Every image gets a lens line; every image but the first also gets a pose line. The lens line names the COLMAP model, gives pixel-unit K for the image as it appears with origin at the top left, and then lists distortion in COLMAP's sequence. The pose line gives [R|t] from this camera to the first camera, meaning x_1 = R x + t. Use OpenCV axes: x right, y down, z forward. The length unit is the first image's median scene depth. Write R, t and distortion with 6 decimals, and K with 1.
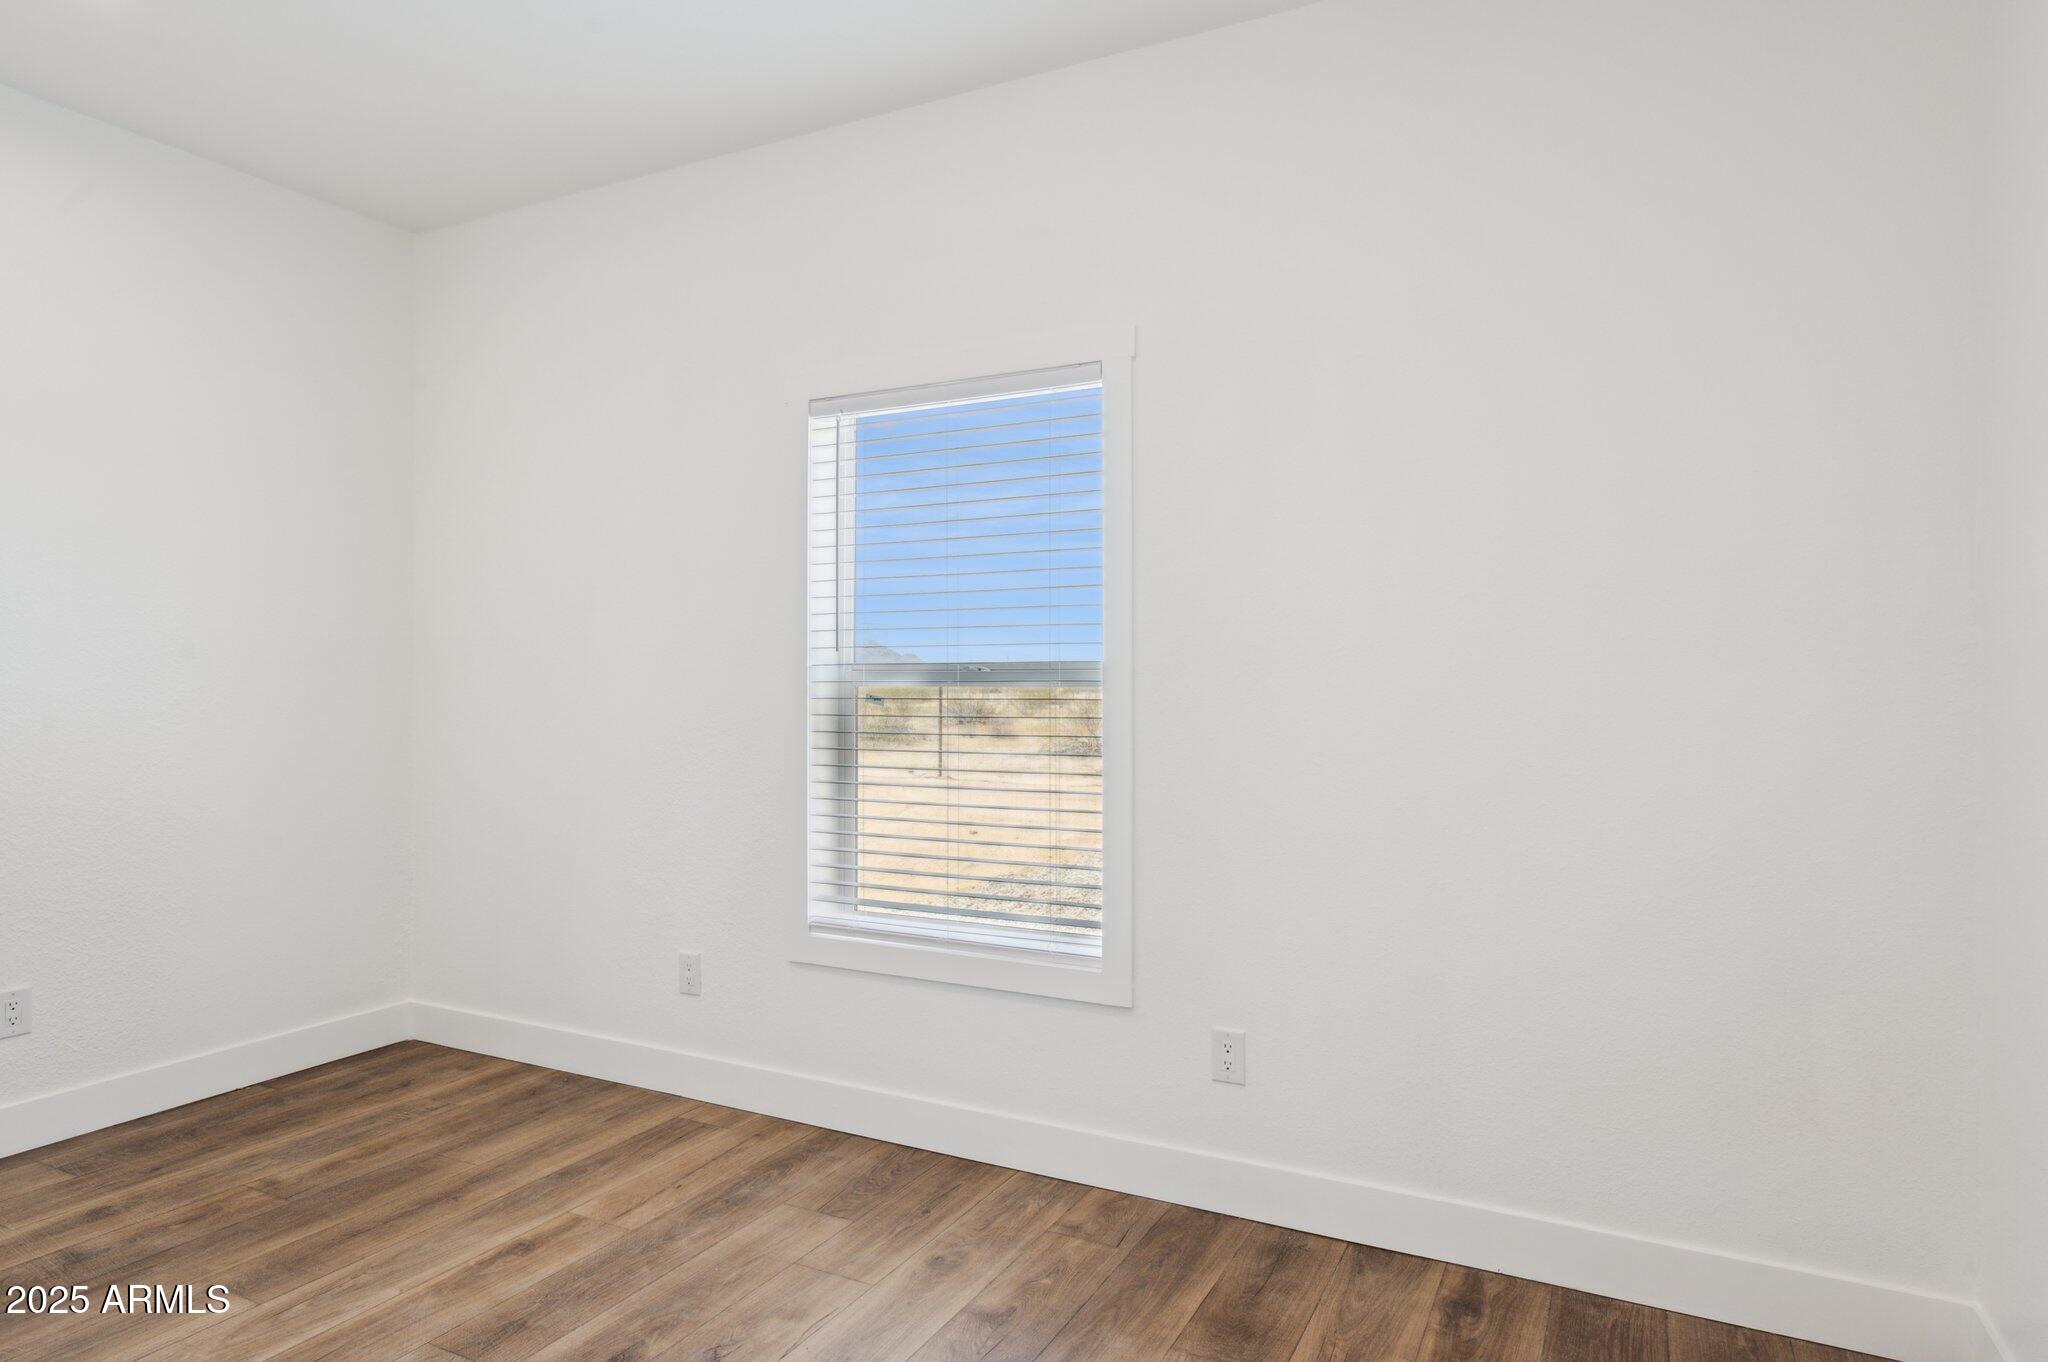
lens RADIAL K [[1193.8, 0, 1026.3], [0, 1193.8, 680.4], [0, 0, 1]] dist [-0.006548, 0.002516]
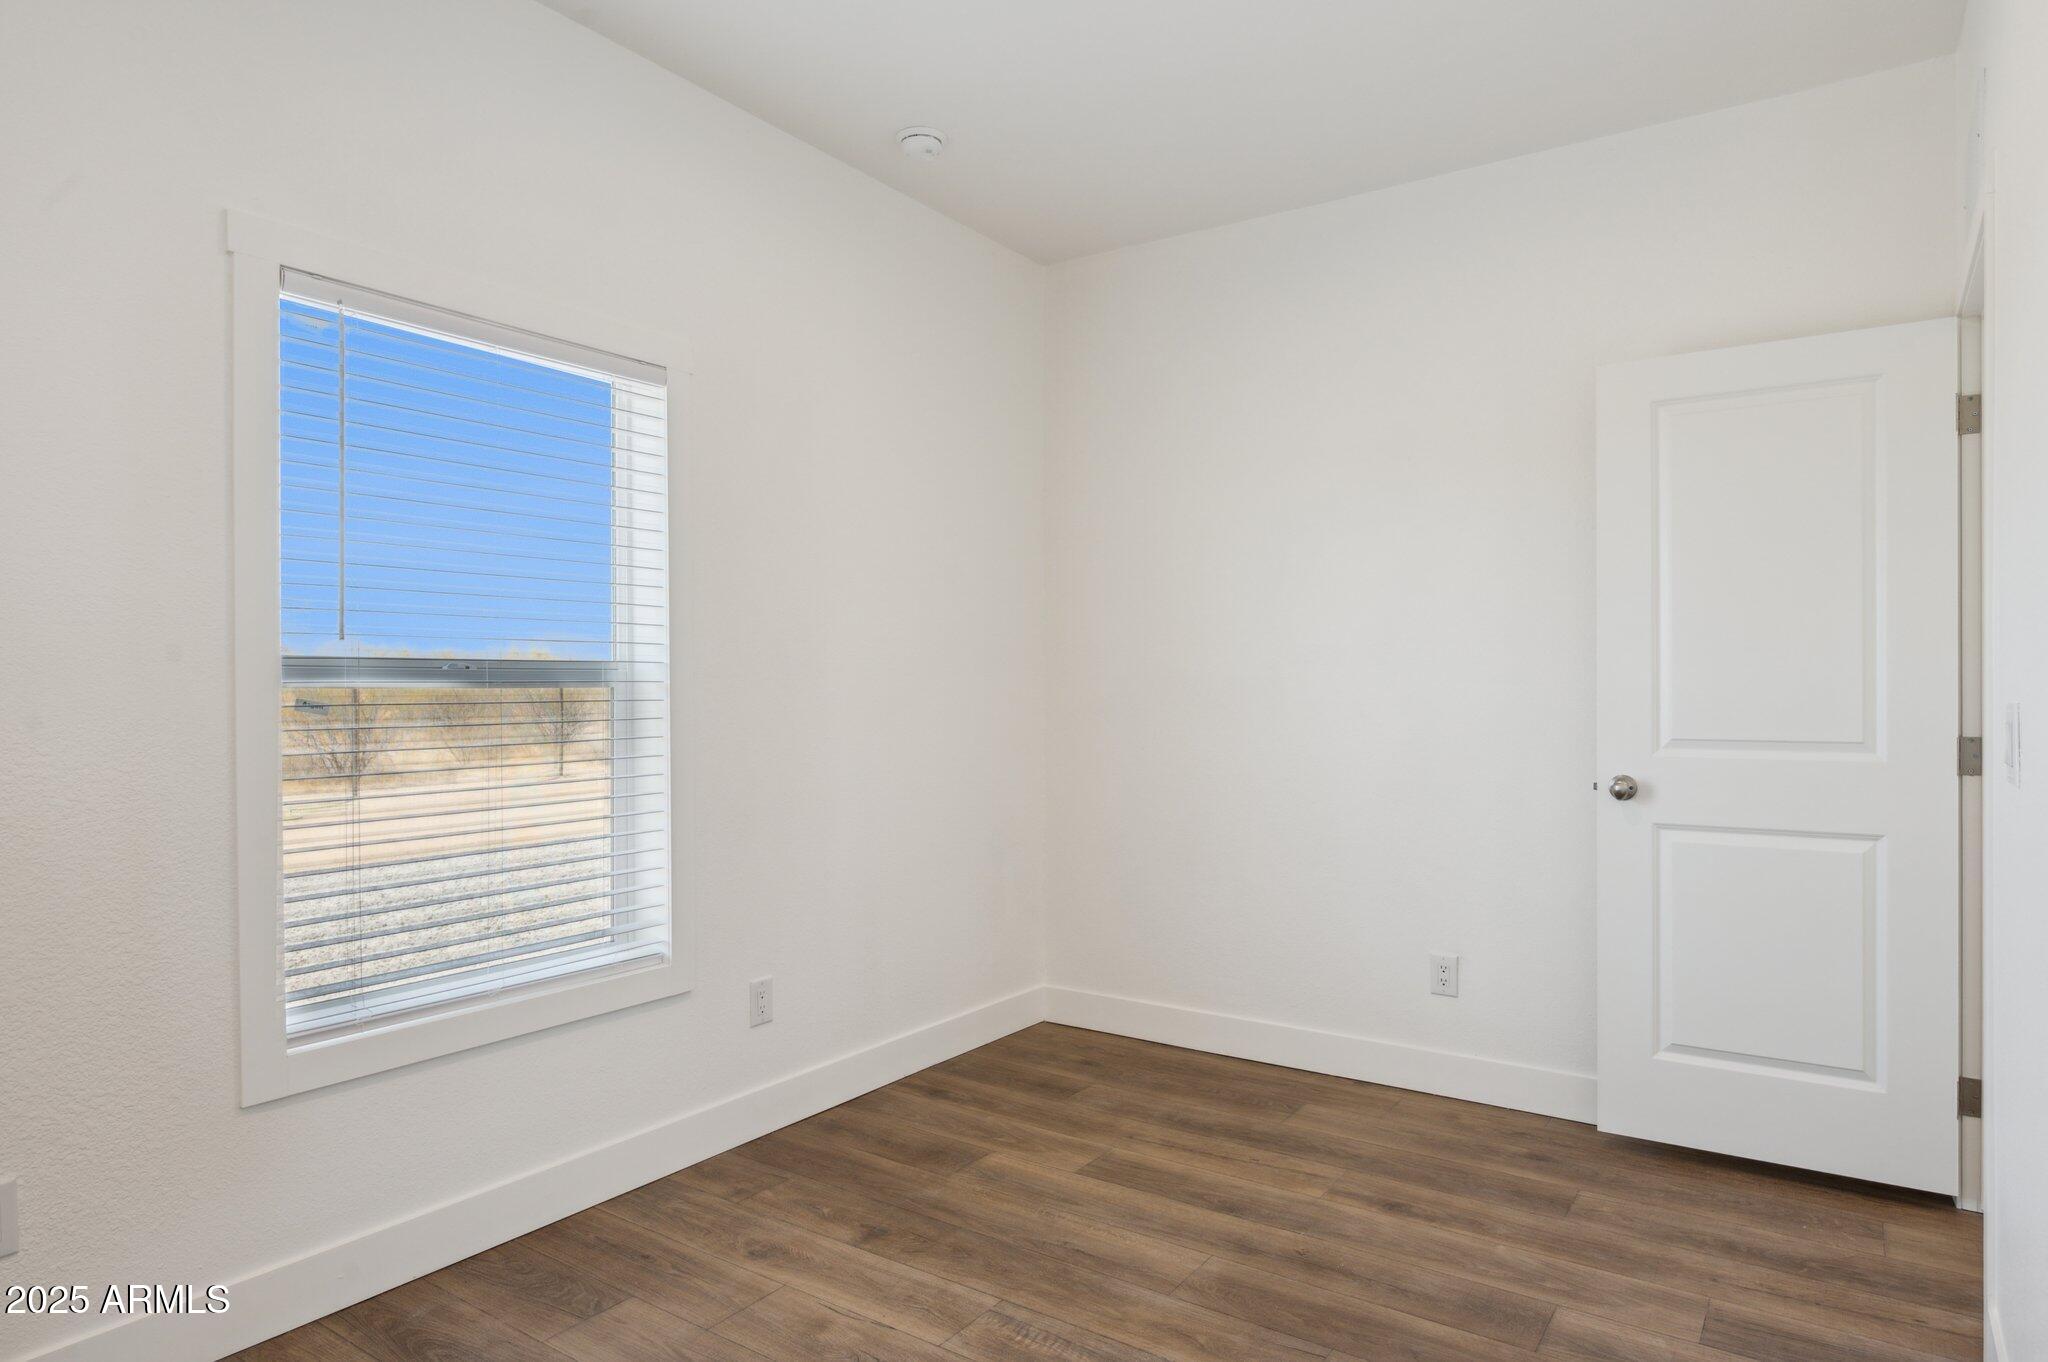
lens RADIAL K [[1193.8, 0, 1033.1], [0, 1193.8, 688.6], [0, 0, 1]] dist [-0.006548, 0.002516]
pose [[0.106262, 0.000594, 0.994338, -1.106647], [-0.004032, 0.999992, -0.000166, 0.005624], [-0.994330, -0.003991, 0.106264, 0.691323]]
